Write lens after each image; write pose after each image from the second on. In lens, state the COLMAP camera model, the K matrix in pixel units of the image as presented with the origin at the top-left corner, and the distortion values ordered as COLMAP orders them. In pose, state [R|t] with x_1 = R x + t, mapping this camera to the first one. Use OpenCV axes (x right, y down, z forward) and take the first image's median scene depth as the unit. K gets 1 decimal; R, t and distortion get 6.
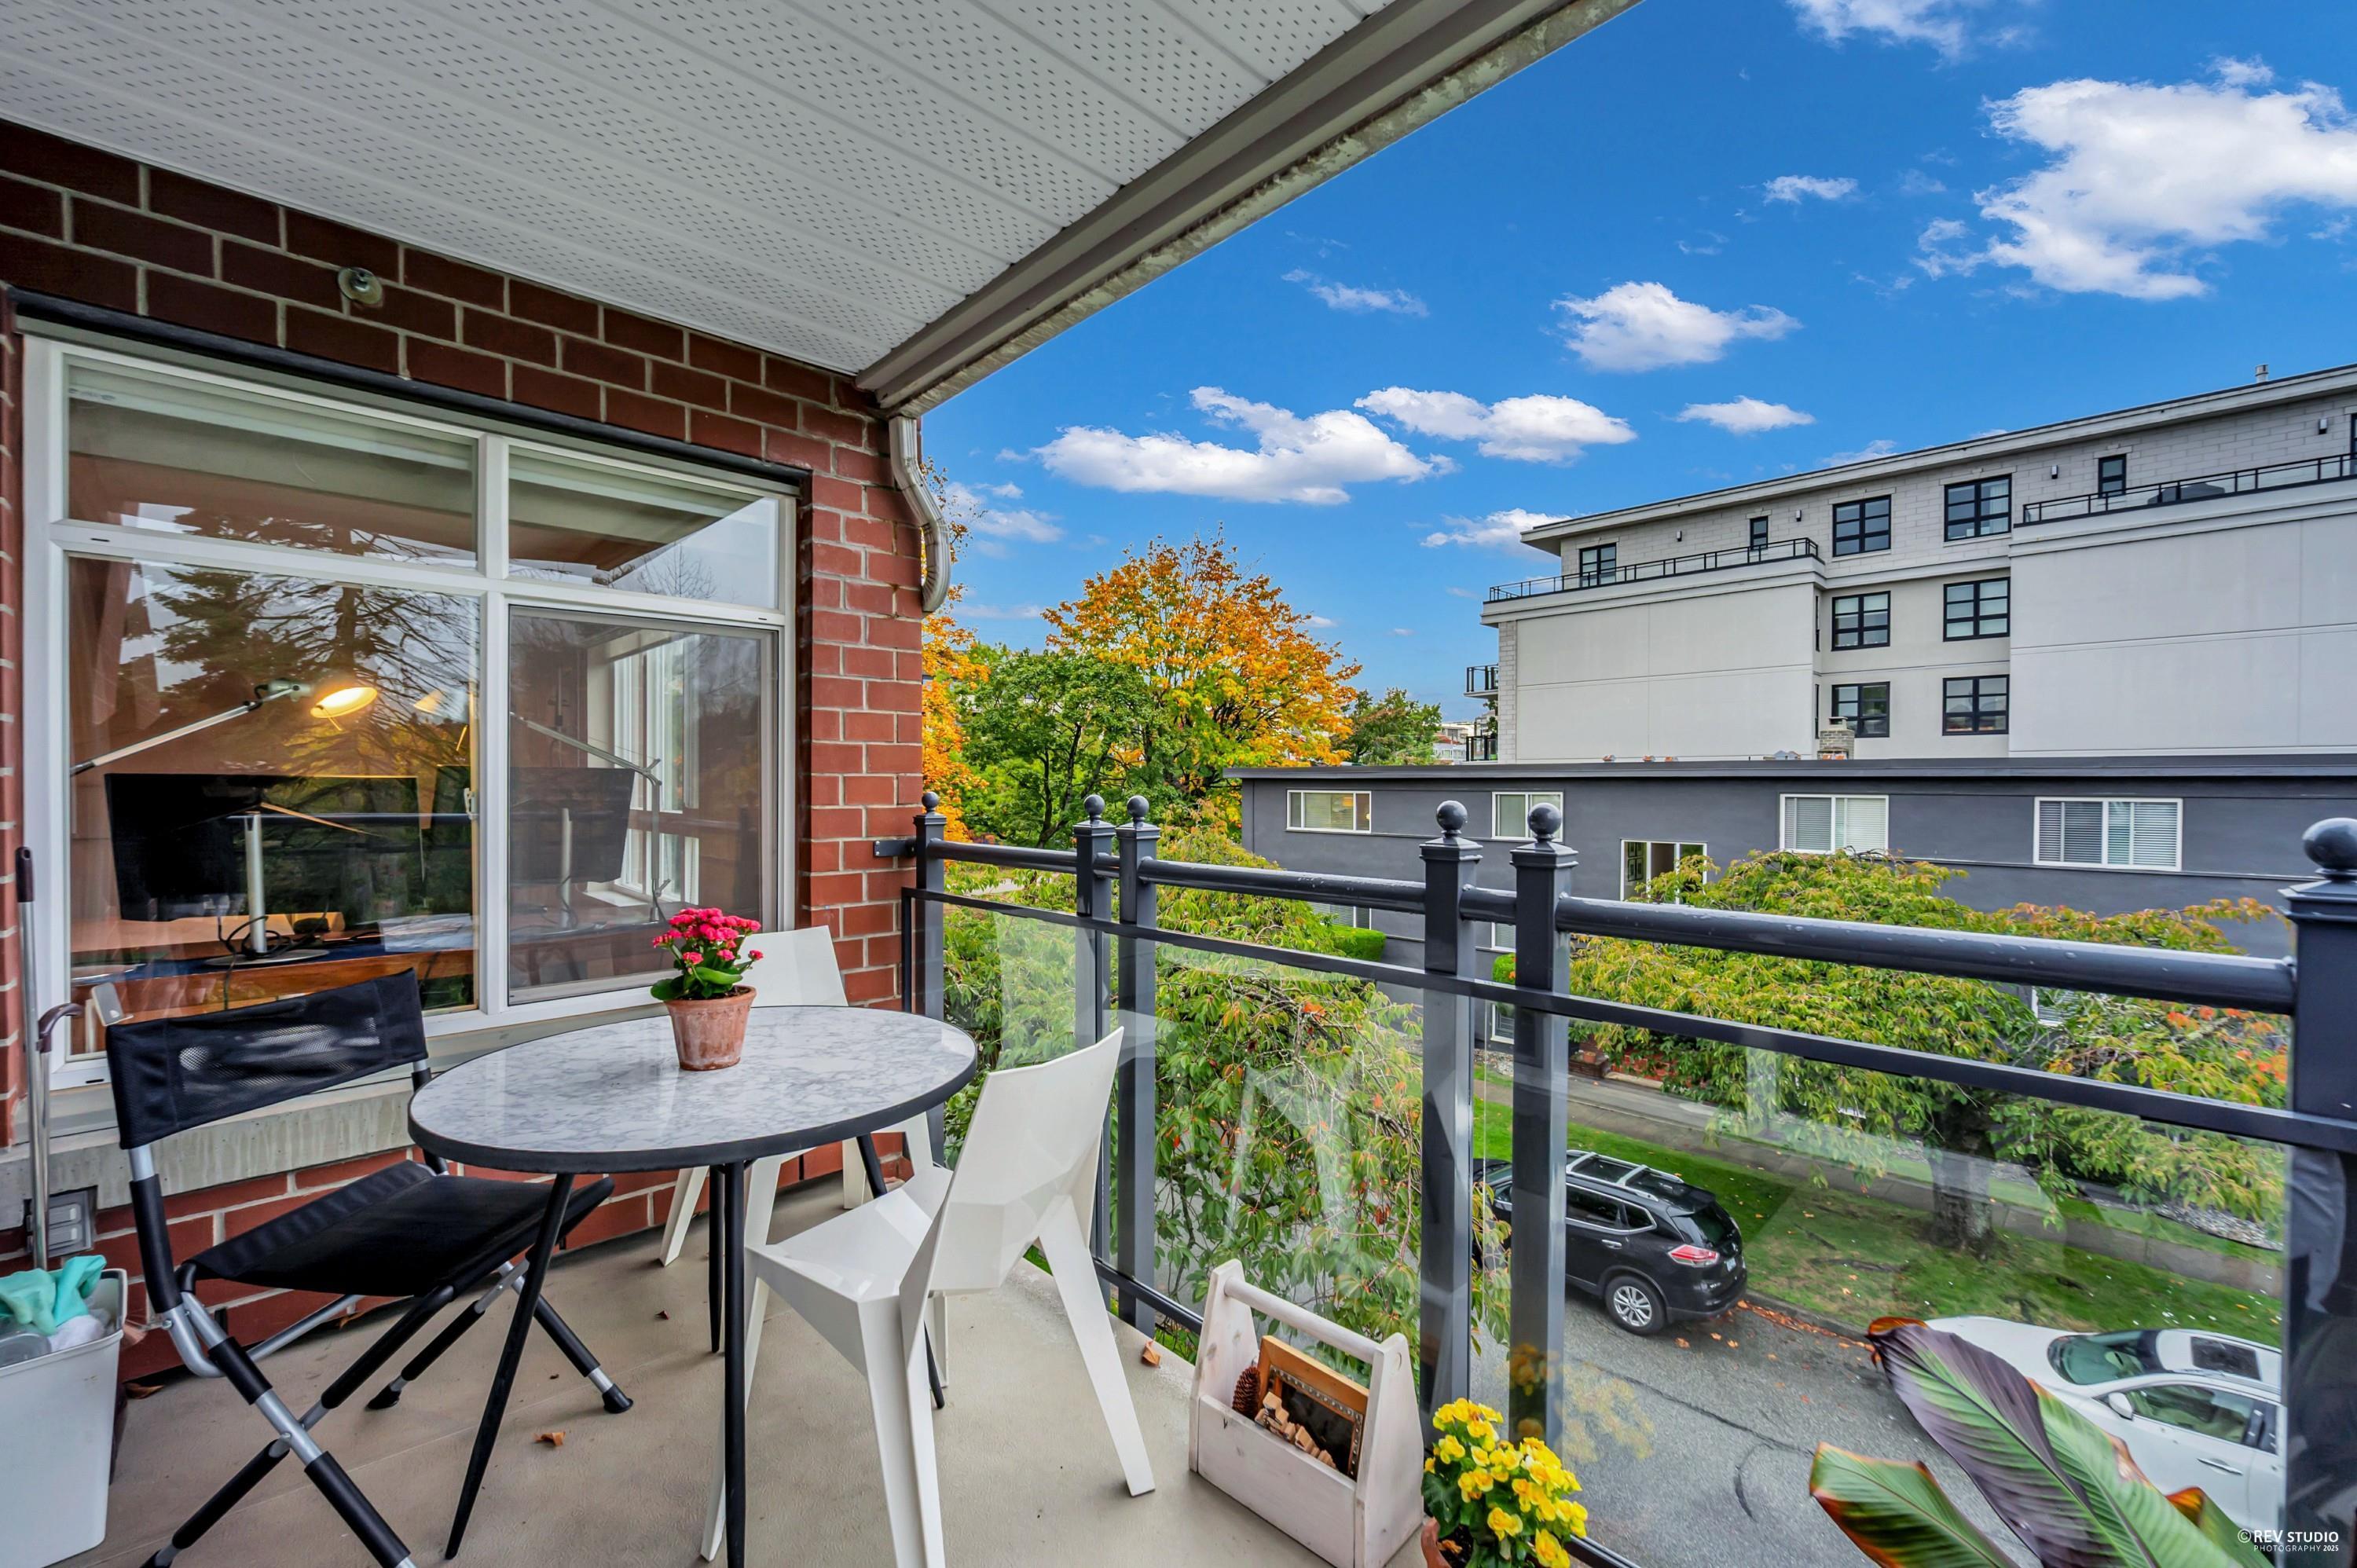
lens RADIAL K [[964.8, 0, 1178.5], [0, 964.8, 784.0], [0, 0, 1]] dist [0.000213, -0.000142]
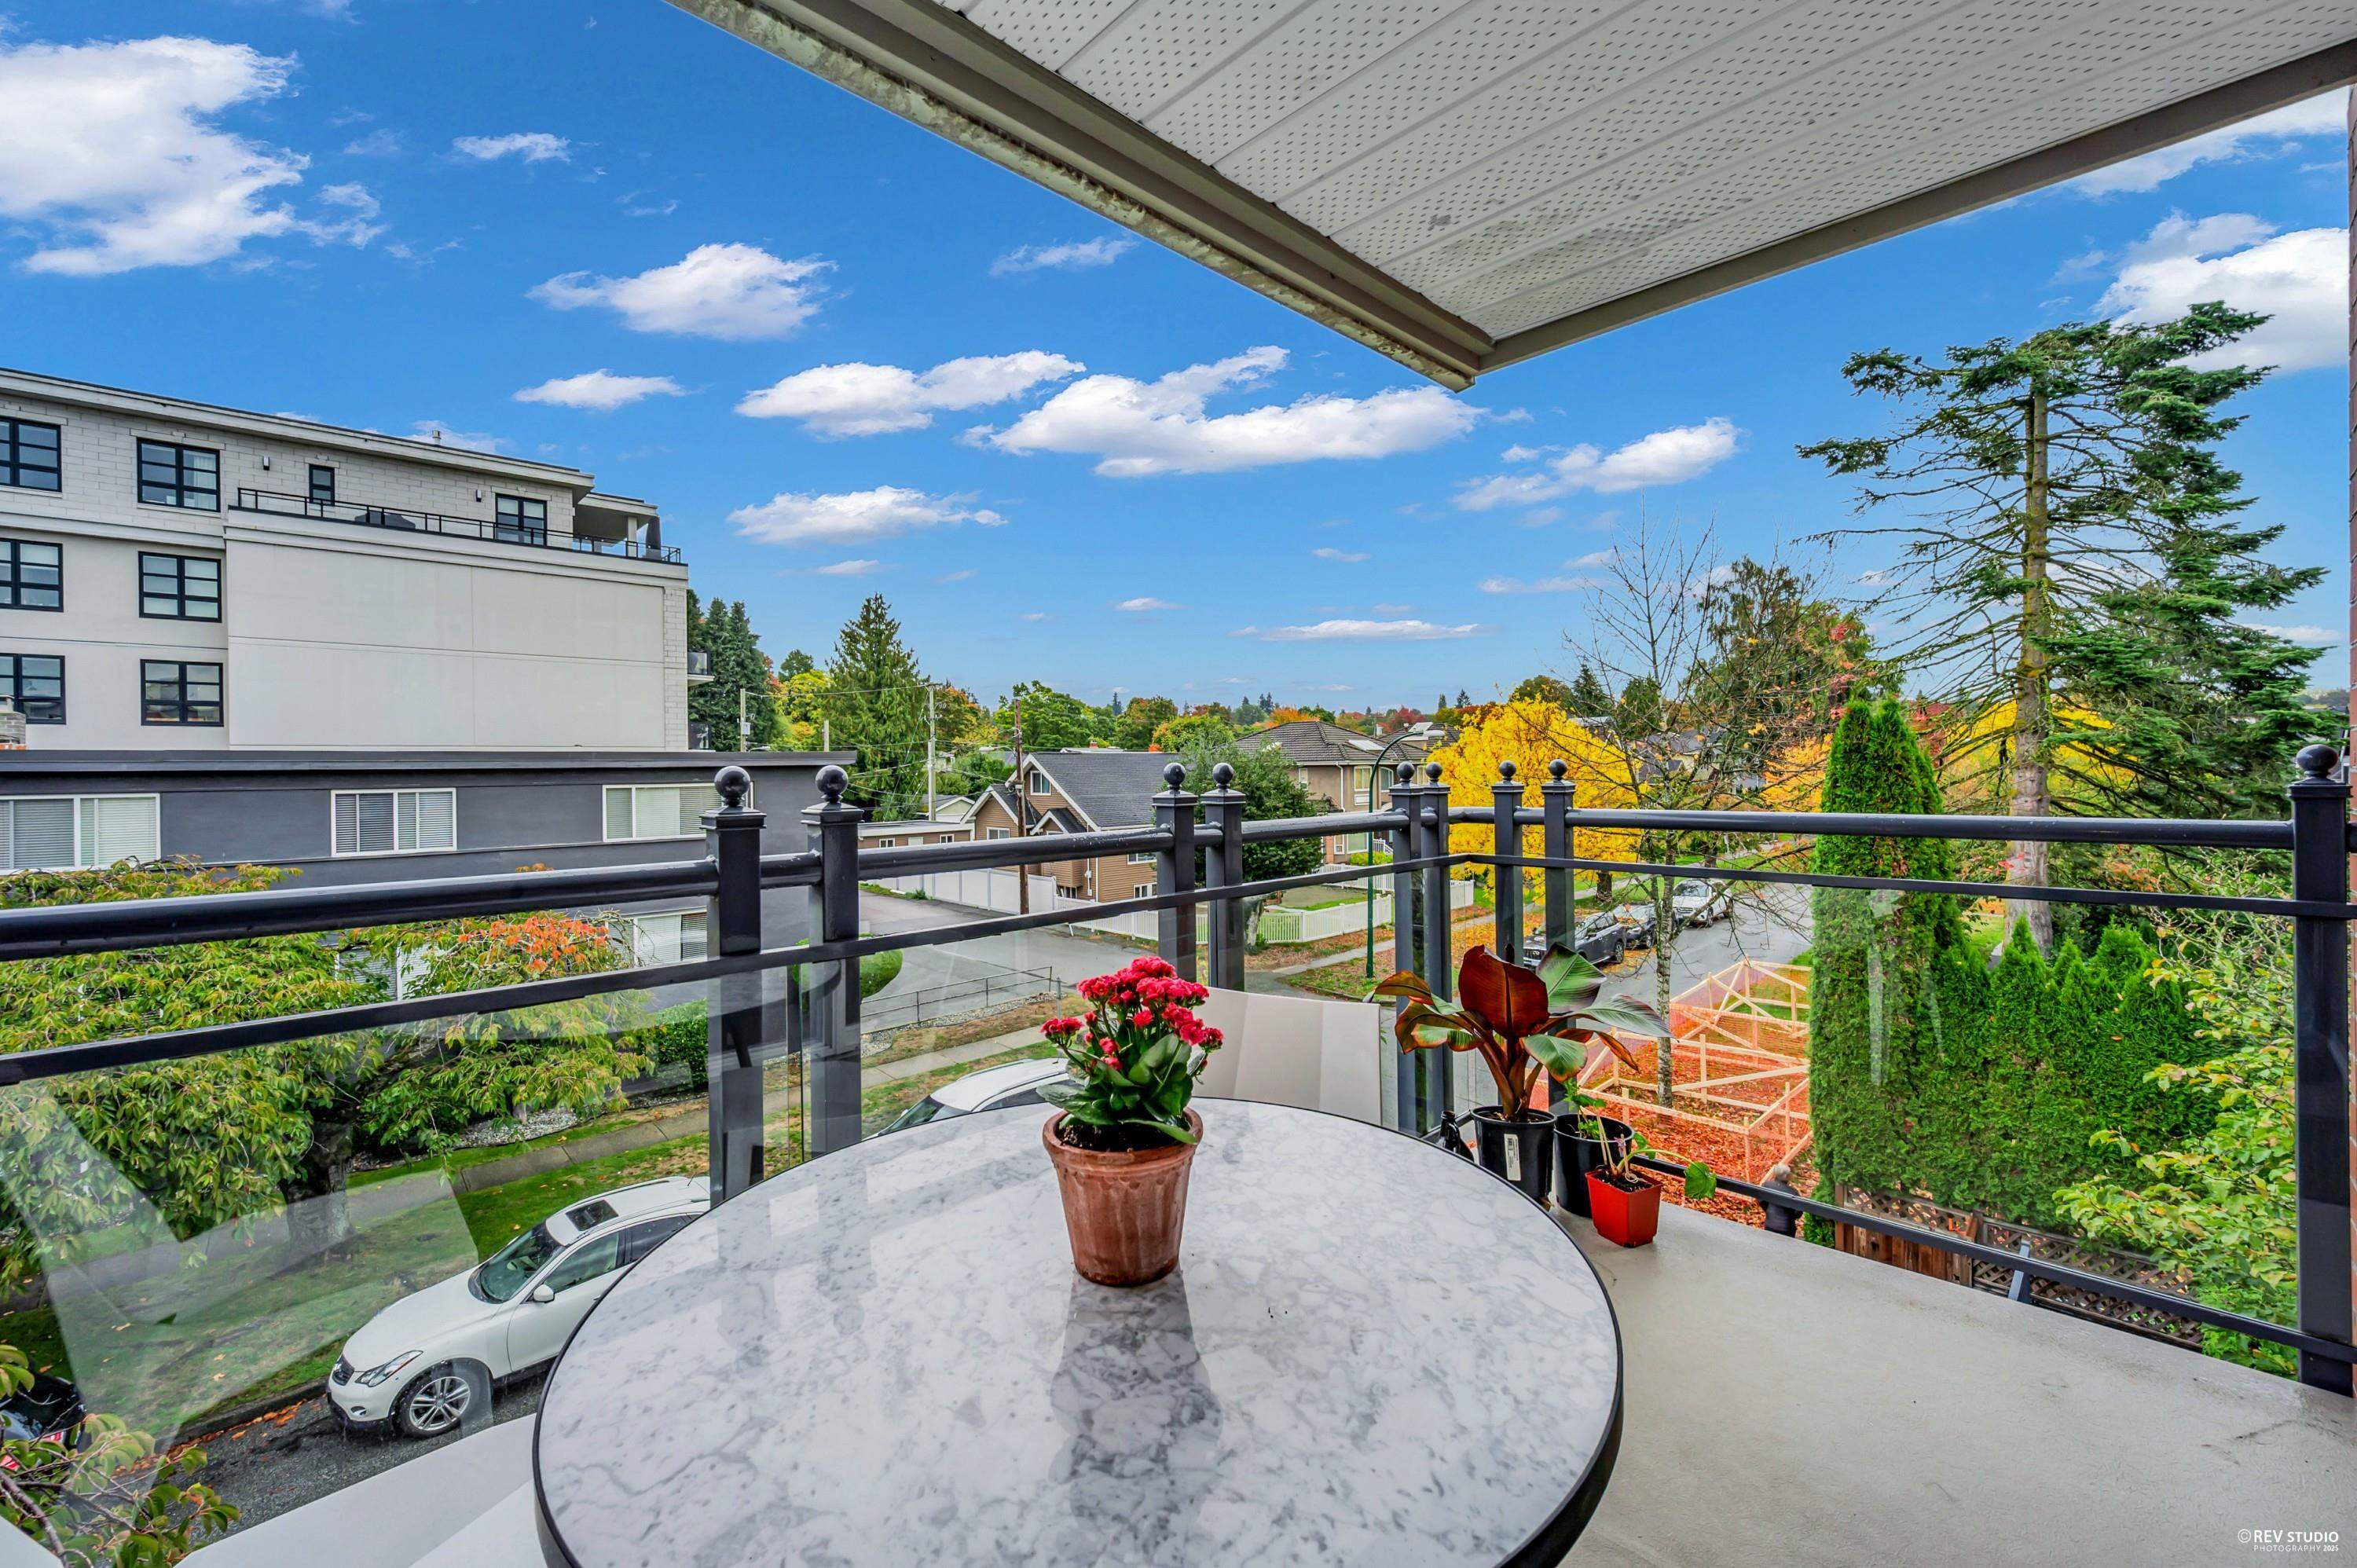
lens RADIAL K [[956.6, 0, 1180.2], [0, 956.6, 763.4], [0, 0, 1]] dist [-0.000408, -0.000261]
pose [[-0.015316, -0.000051, 0.999883, -0.085801], [0.017702, 0.999843, 0.000322, 0.000217], [-0.999726, 0.017705, -0.015313, 0.085382]]
